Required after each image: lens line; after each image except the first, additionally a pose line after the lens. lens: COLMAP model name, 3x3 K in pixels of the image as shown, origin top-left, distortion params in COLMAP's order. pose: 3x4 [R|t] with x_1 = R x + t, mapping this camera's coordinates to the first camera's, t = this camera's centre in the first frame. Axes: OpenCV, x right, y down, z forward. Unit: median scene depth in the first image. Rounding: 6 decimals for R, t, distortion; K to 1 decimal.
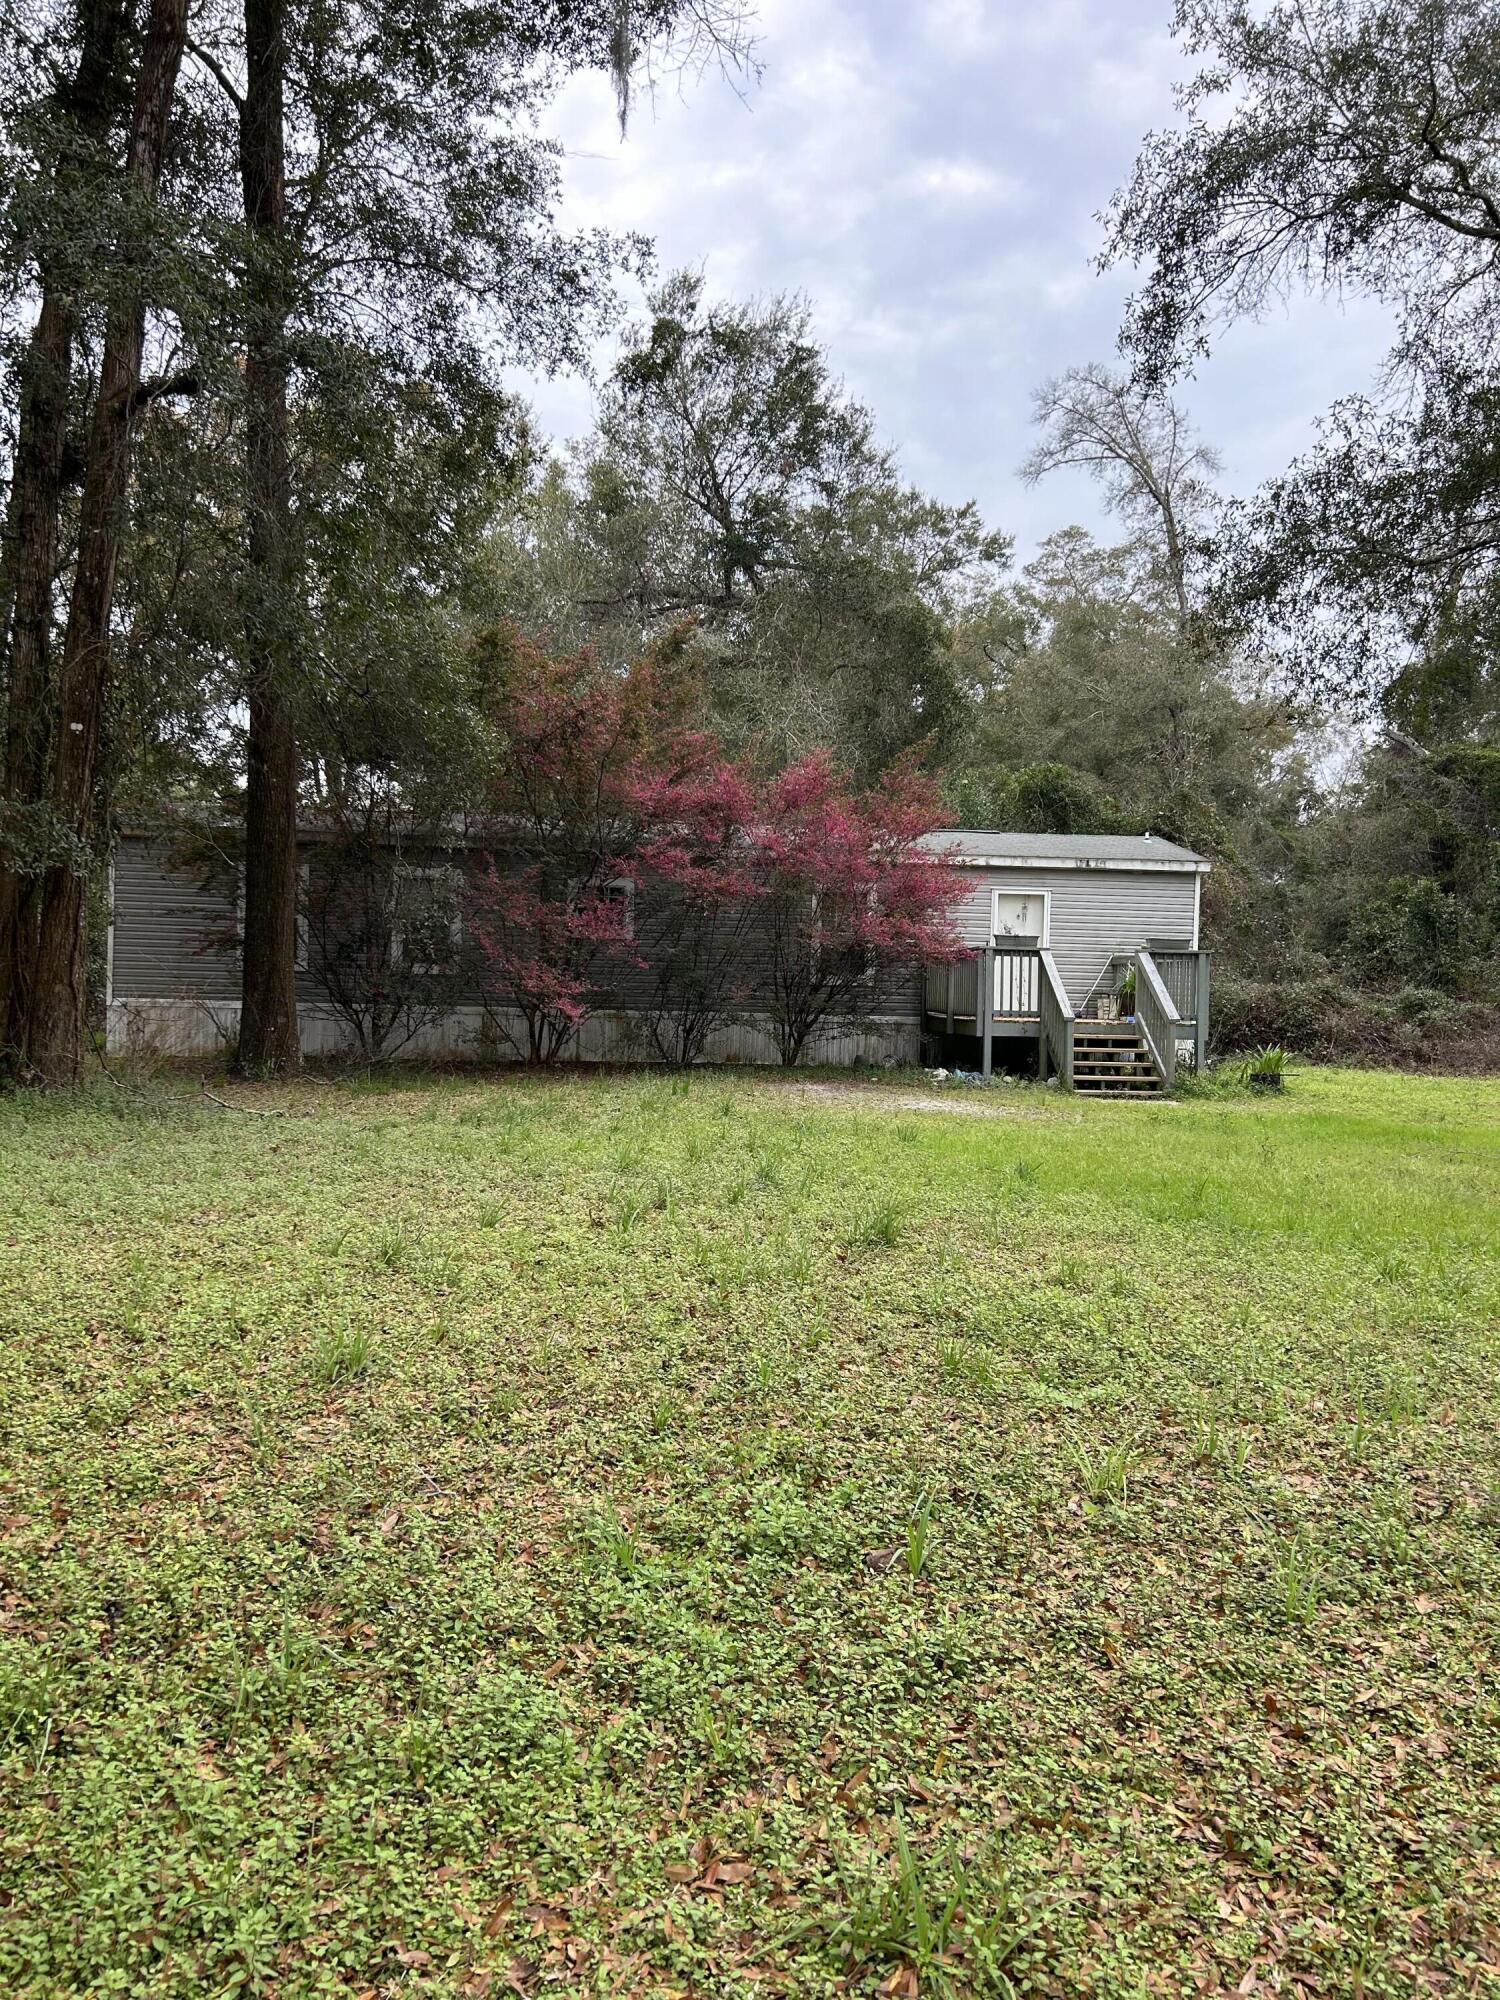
lens RADIAL K [[1517.8, 0, 749.9], [0, 1517.8, 1000.3], [0, 0, 1]] dist [0.043625, 0.000522]
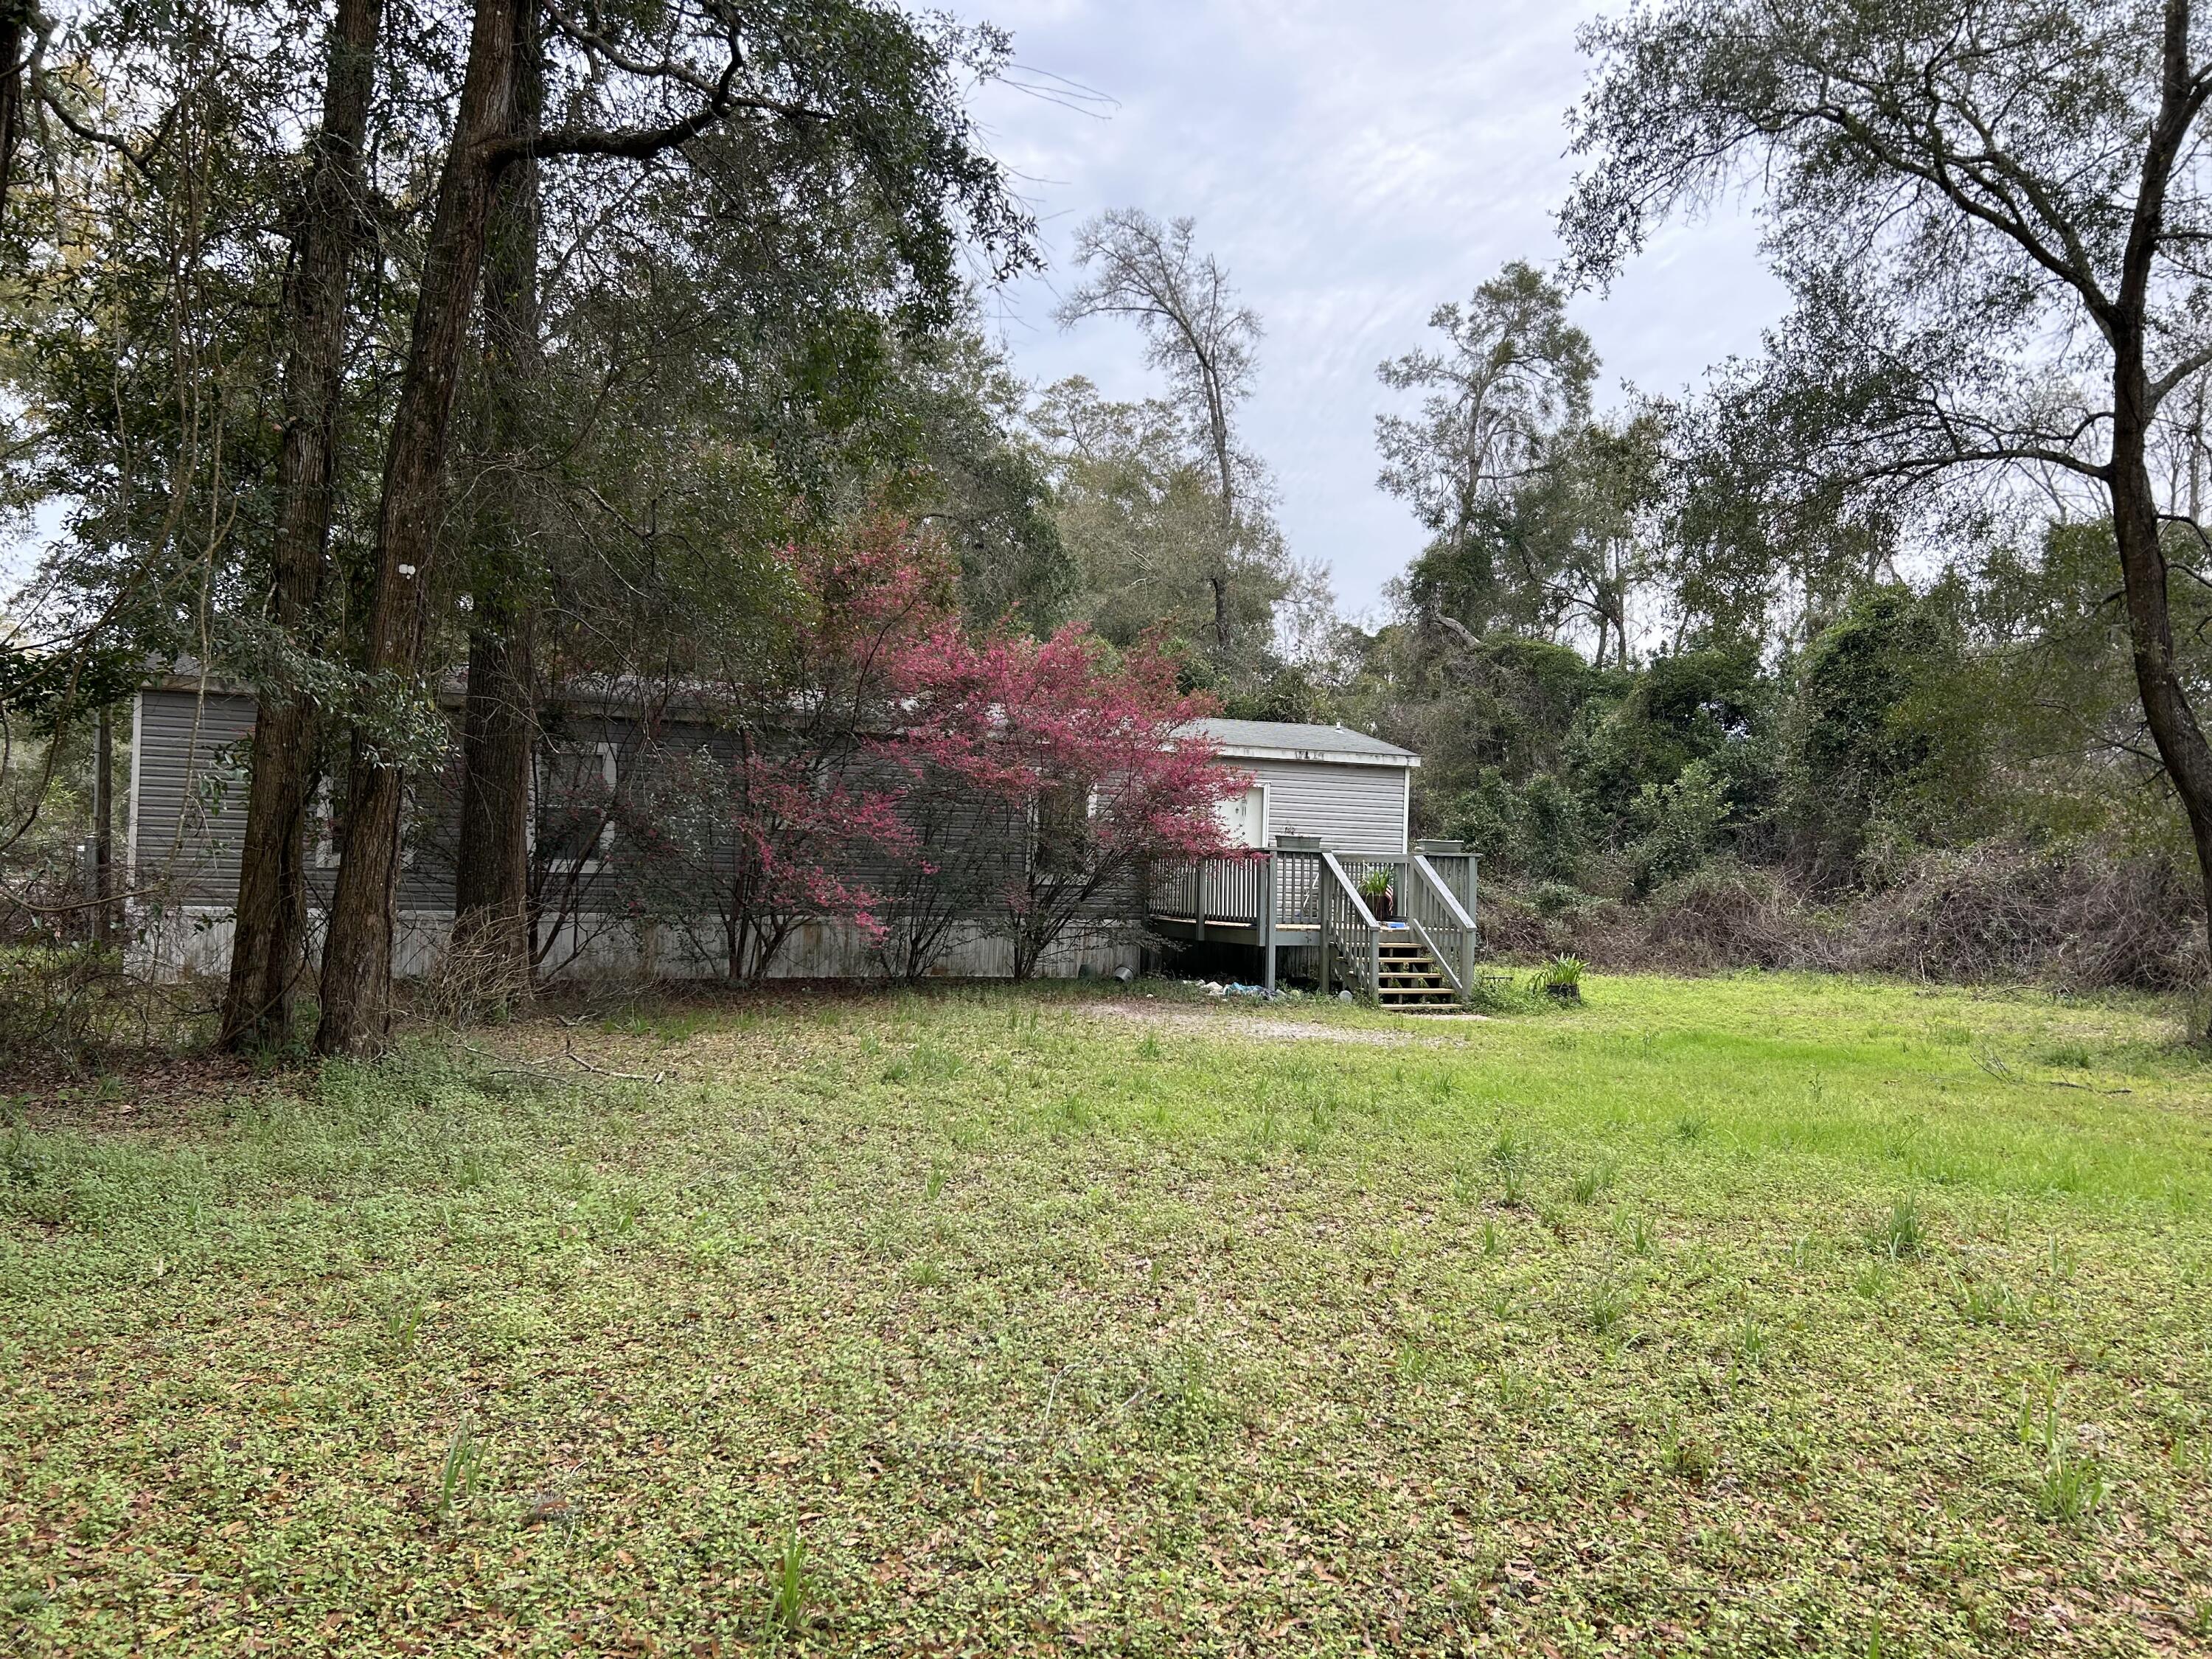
lens RADIAL K [[1678.6, 0, 1106.0], [0, 1678.6, 830.7], [0, 0, 1]] dist [0.043625, 0.000522]
pose [[0.945782, 0.008294, 0.324695, -0.251727], [-0.000560, 0.999714, -0.023903, -0.020441], [-0.324800, 0.022426, 0.945517, 0.071313]]
